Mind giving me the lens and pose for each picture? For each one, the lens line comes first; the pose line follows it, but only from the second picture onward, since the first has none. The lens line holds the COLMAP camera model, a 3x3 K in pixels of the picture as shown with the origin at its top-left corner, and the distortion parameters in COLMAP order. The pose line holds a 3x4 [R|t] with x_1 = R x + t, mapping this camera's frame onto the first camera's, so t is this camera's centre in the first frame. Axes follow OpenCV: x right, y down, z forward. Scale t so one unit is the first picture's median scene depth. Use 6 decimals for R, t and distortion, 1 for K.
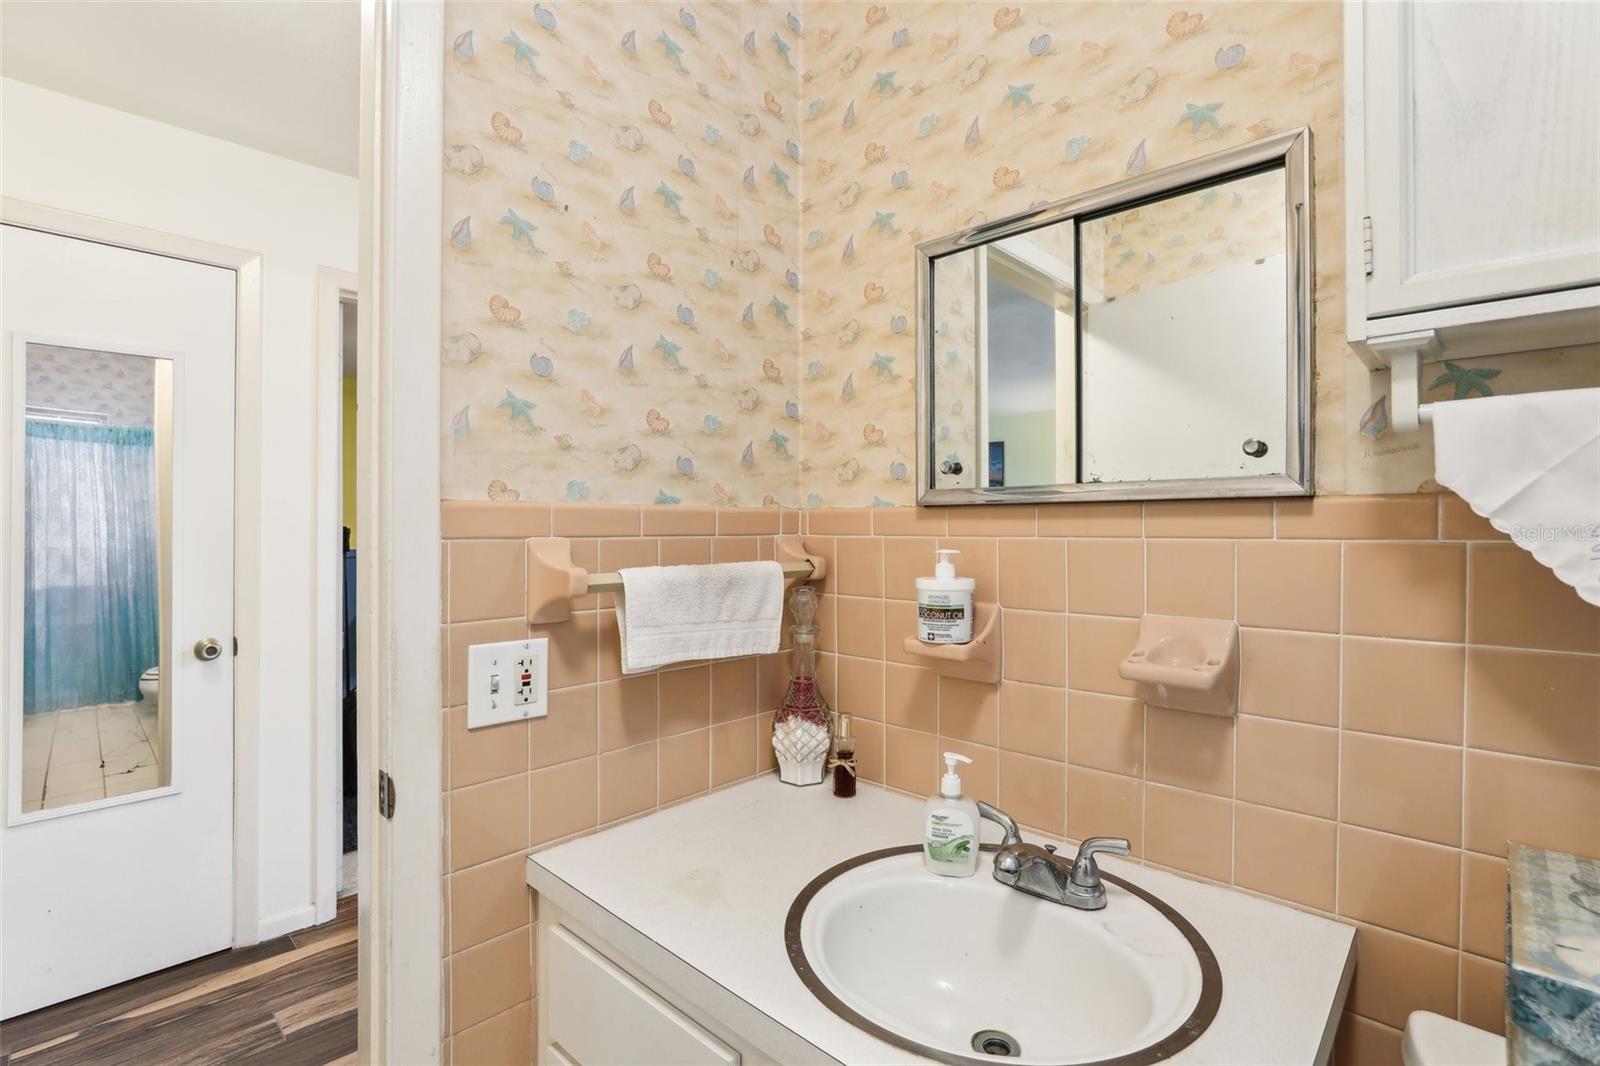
lens RADIAL K [[744.8, 0, 800.3], [0, 744.8, 528.9], [0, 0, 1]] dist [-0.030910, 0.004776]
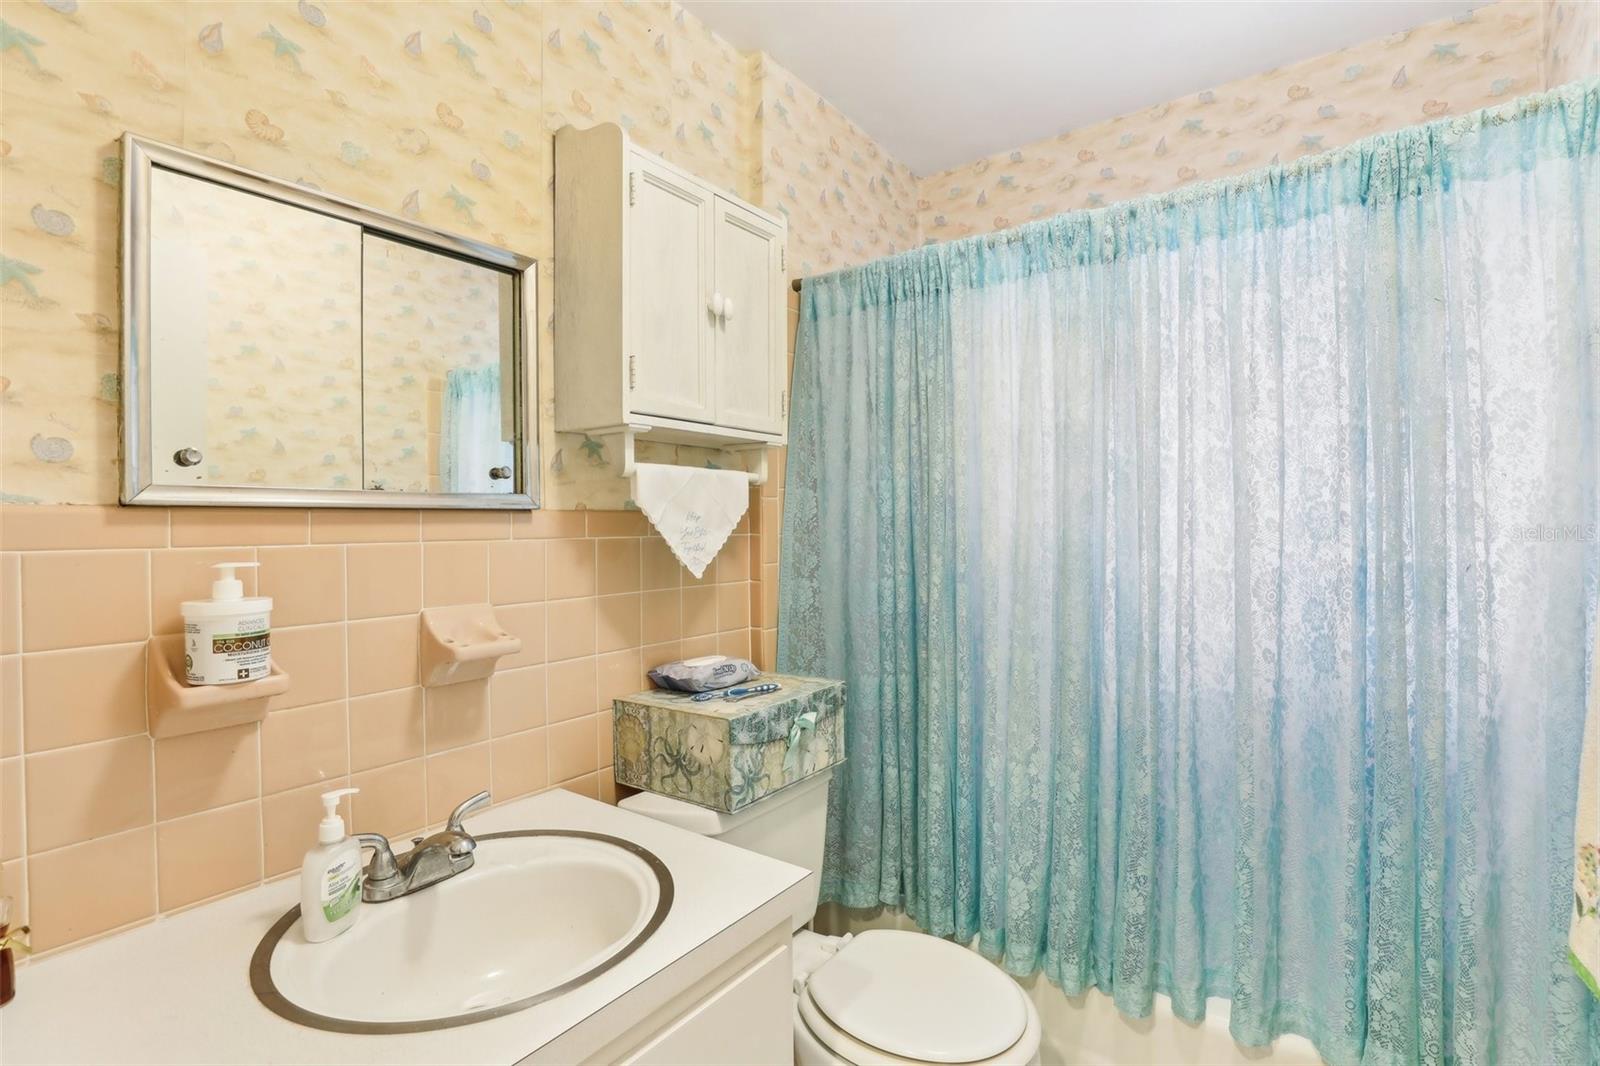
lens RADIAL K [[744.8, 0, 800.8], [0, 744.8, 533.0], [0, 0, 1]] dist [-0.030910, 0.004776]
pose [[-0.130565, -0.001801, 0.991438, -0.768587], [0.019076, 0.999809, 0.004328, 0.005182], [-0.991256, 0.019478, -0.130506, 0.598703]]
